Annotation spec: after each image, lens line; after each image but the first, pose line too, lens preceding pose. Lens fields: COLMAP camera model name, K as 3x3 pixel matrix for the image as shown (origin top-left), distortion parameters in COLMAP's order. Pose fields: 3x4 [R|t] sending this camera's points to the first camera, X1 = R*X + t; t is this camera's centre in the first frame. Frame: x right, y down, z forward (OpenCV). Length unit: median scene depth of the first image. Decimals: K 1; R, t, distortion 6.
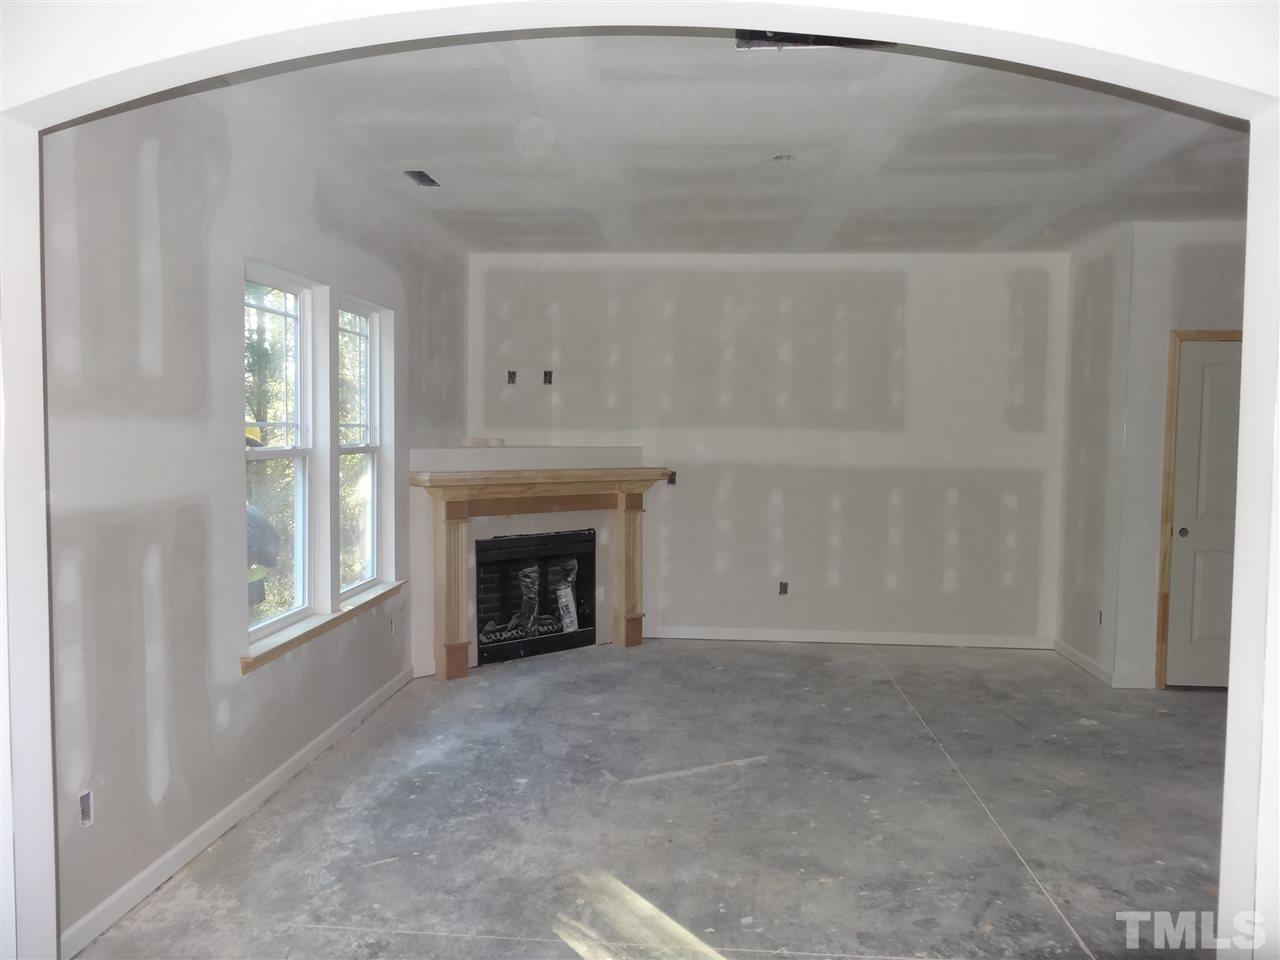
lens RADIAL K [[943.1, 0, 640.0], [0, 943.1, 480.0], [0, 0, 1]] dist [-0.001258, -0.001639]
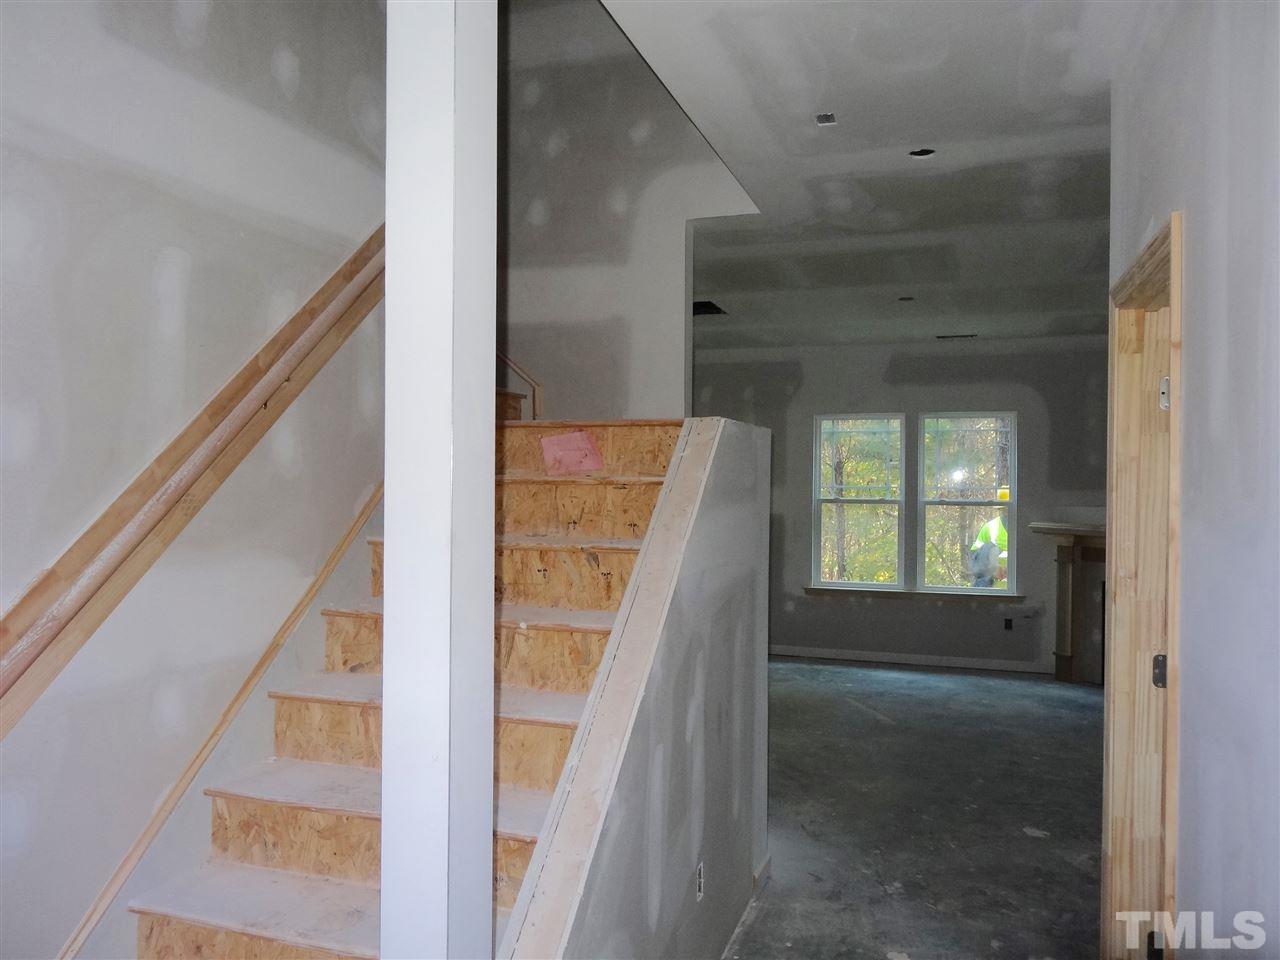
lens RADIAL K [[943.1, 0, 640.0], [0, 943.1, 480.0], [0, 0, 1]] dist [-0.001258, -0.001639]
pose [[-0.252544, -0.009295, -0.967541, 1.404911], [-0.061214, 0.998104, 0.006389, -0.048563], [0.965647, 0.060841, -0.252635, 0.849909]]
